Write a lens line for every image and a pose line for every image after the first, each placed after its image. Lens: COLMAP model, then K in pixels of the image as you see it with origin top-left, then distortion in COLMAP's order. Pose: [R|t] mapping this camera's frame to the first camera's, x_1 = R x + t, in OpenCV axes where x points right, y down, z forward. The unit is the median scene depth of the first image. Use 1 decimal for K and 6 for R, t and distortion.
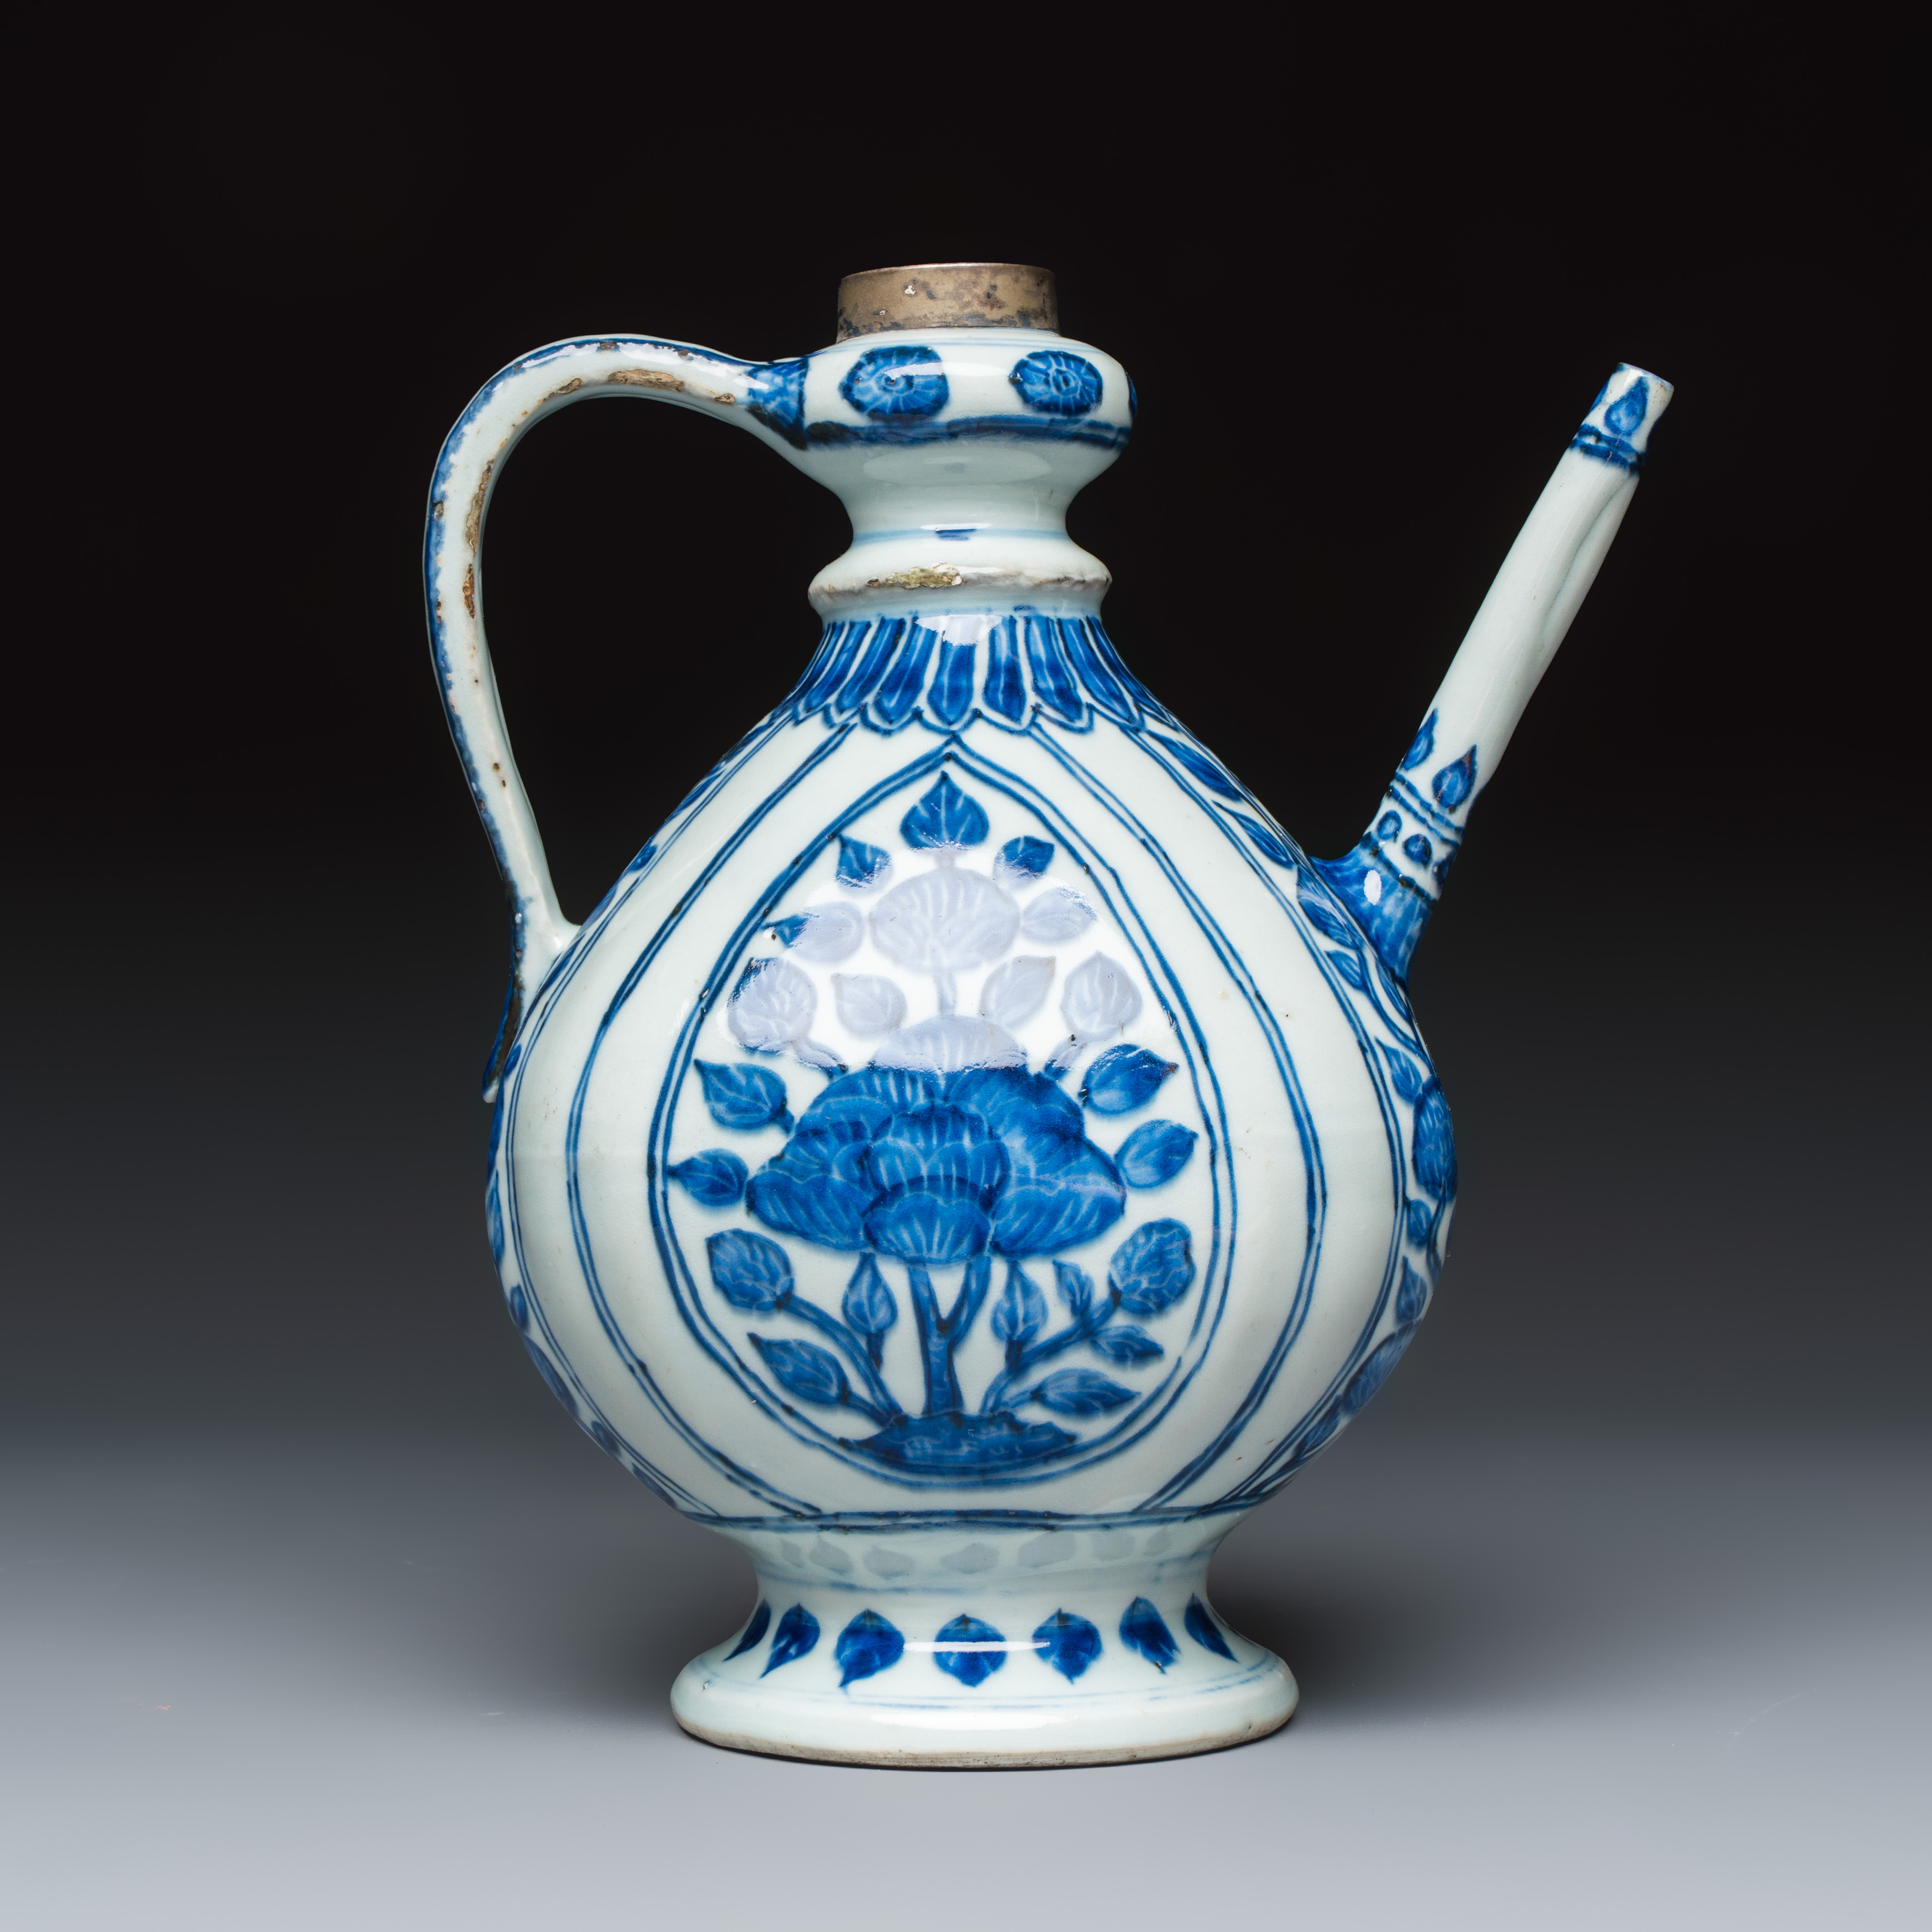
lens RADIAL K [[5762.6, 0, 966.0], [0, 5762.6, 966.0], [0, 0, 1]] dist [-0.017478, -0.394180]
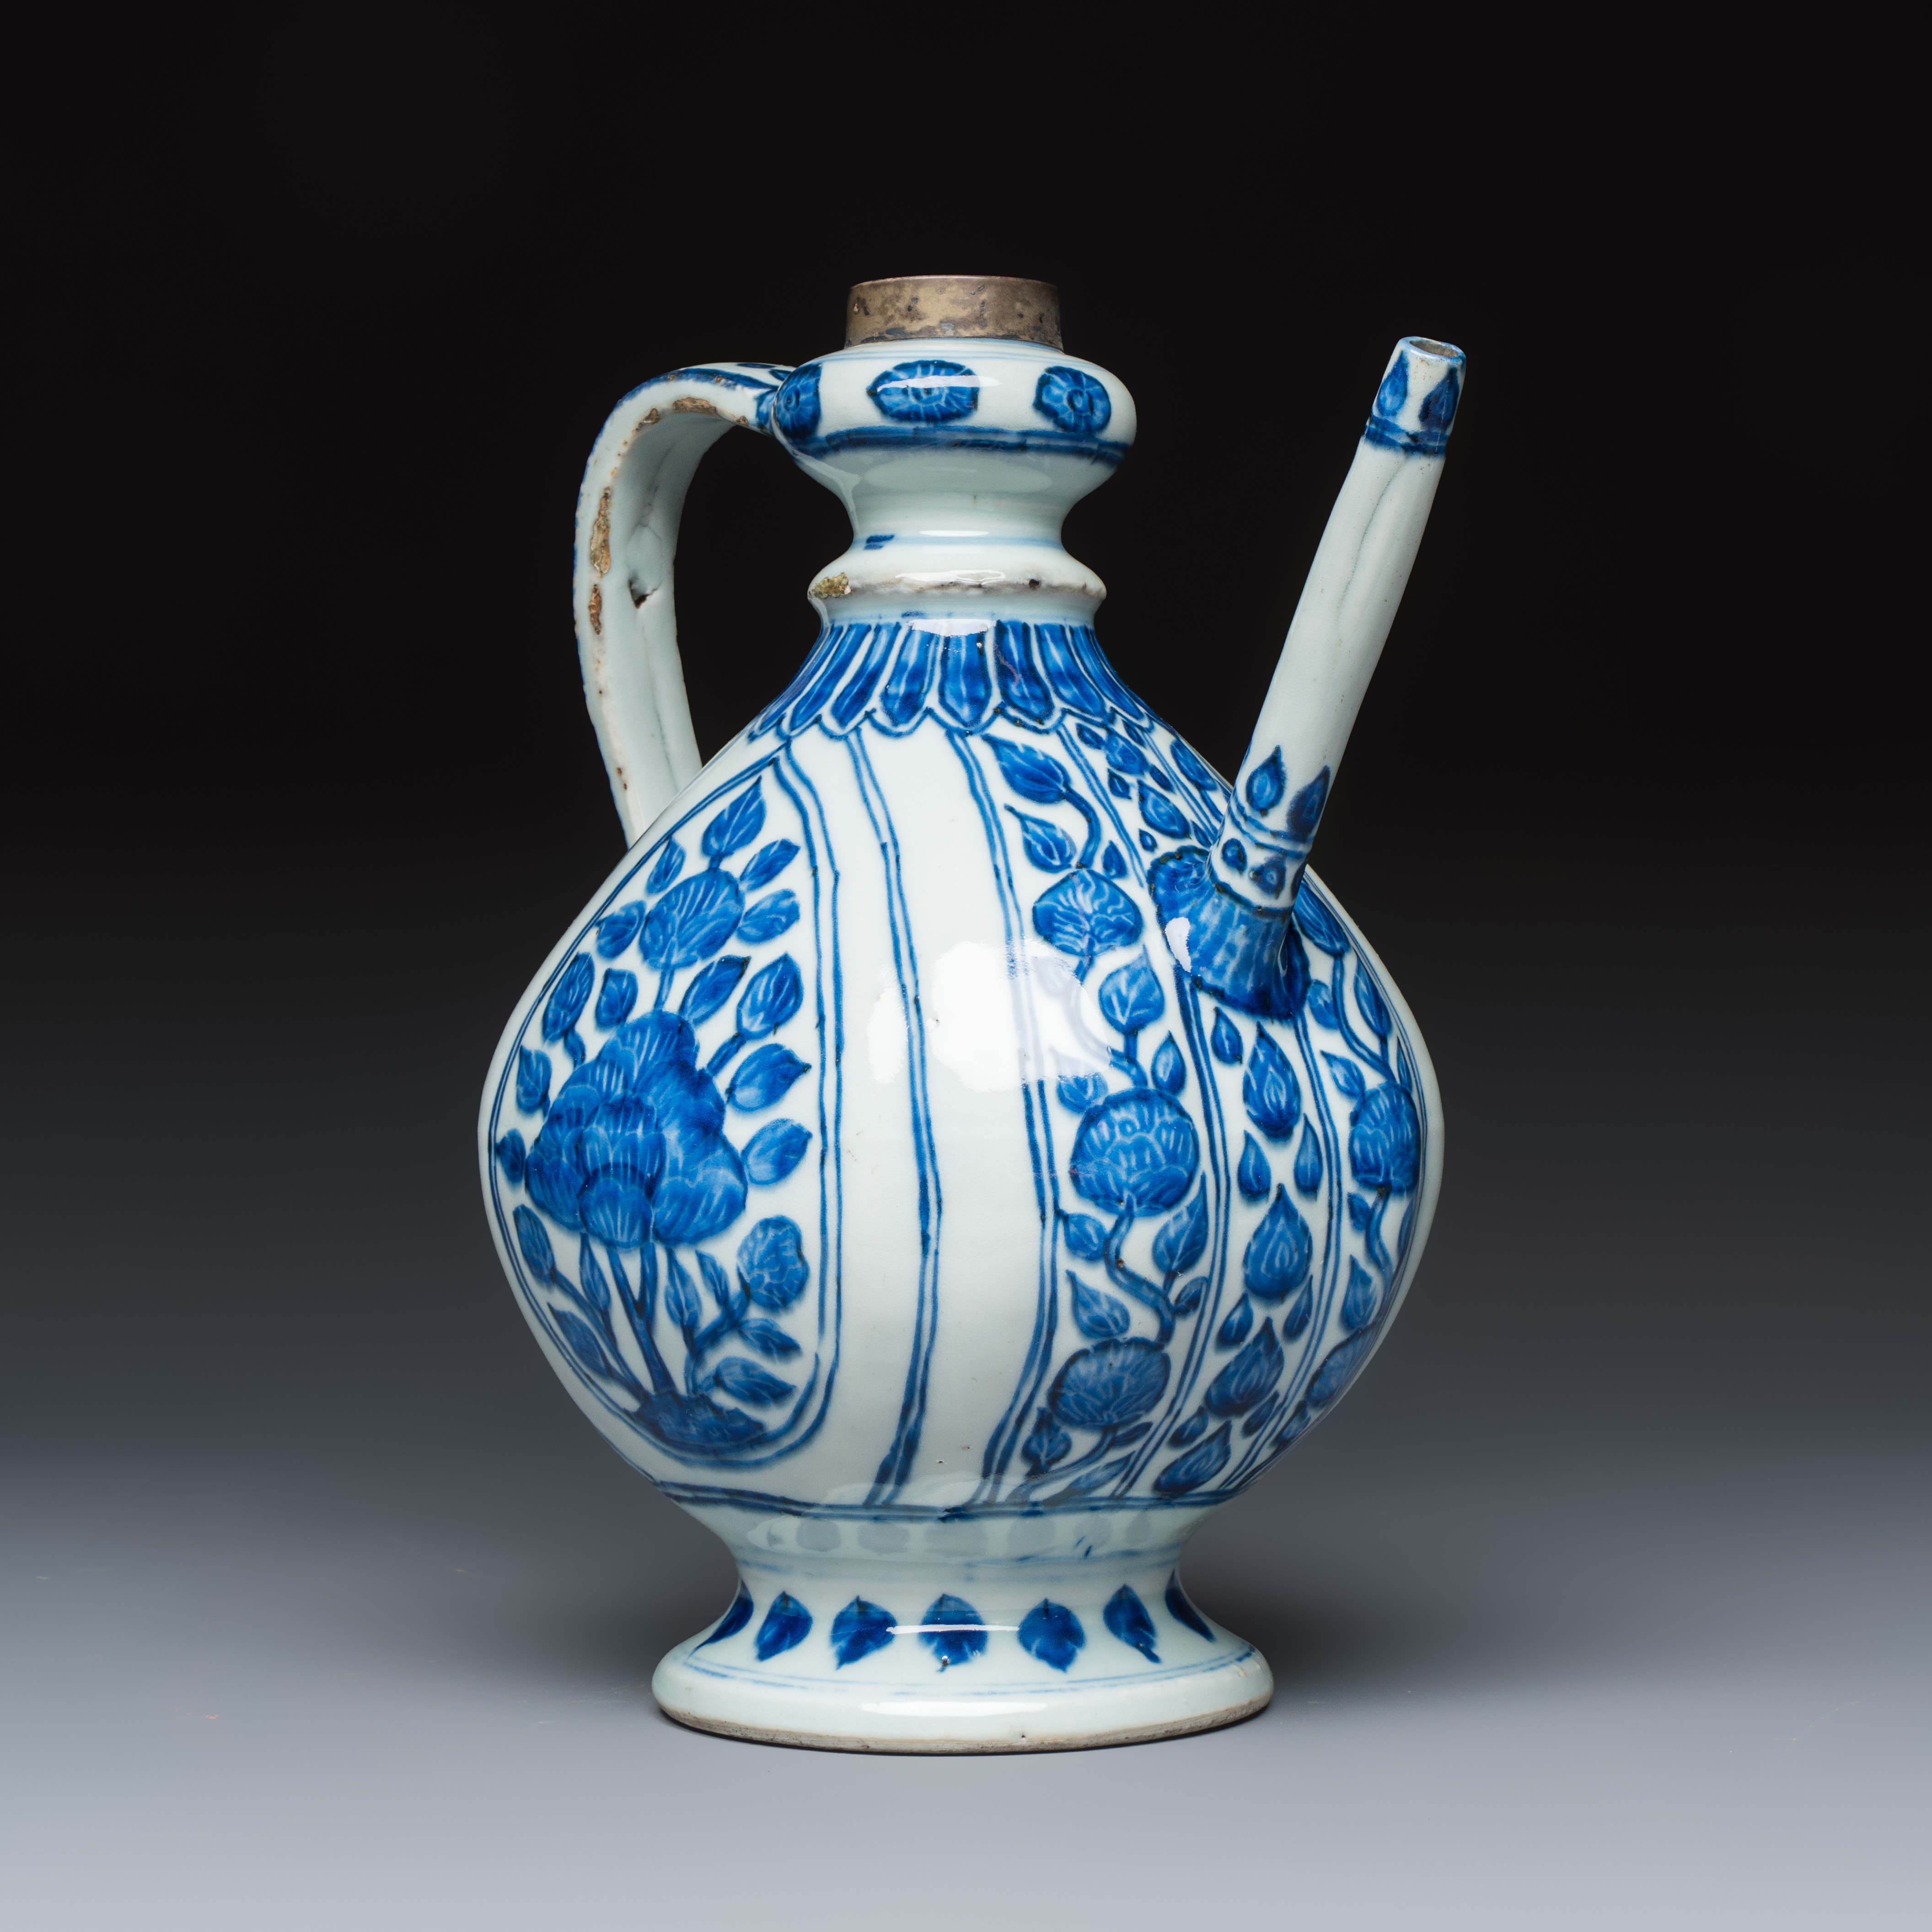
lens RADIAL K [[5762.6, 0, 966.0], [0, 5762.6, 966.0], [0, 0, 1]] dist [-0.017478, -0.394180]
pose [[0.697401, 0.021111, -0.716370, 0.780725], [-0.016970, 0.999772, 0.012942, -0.013956], [0.716480, 0.003131, 0.697601, 0.310421]]
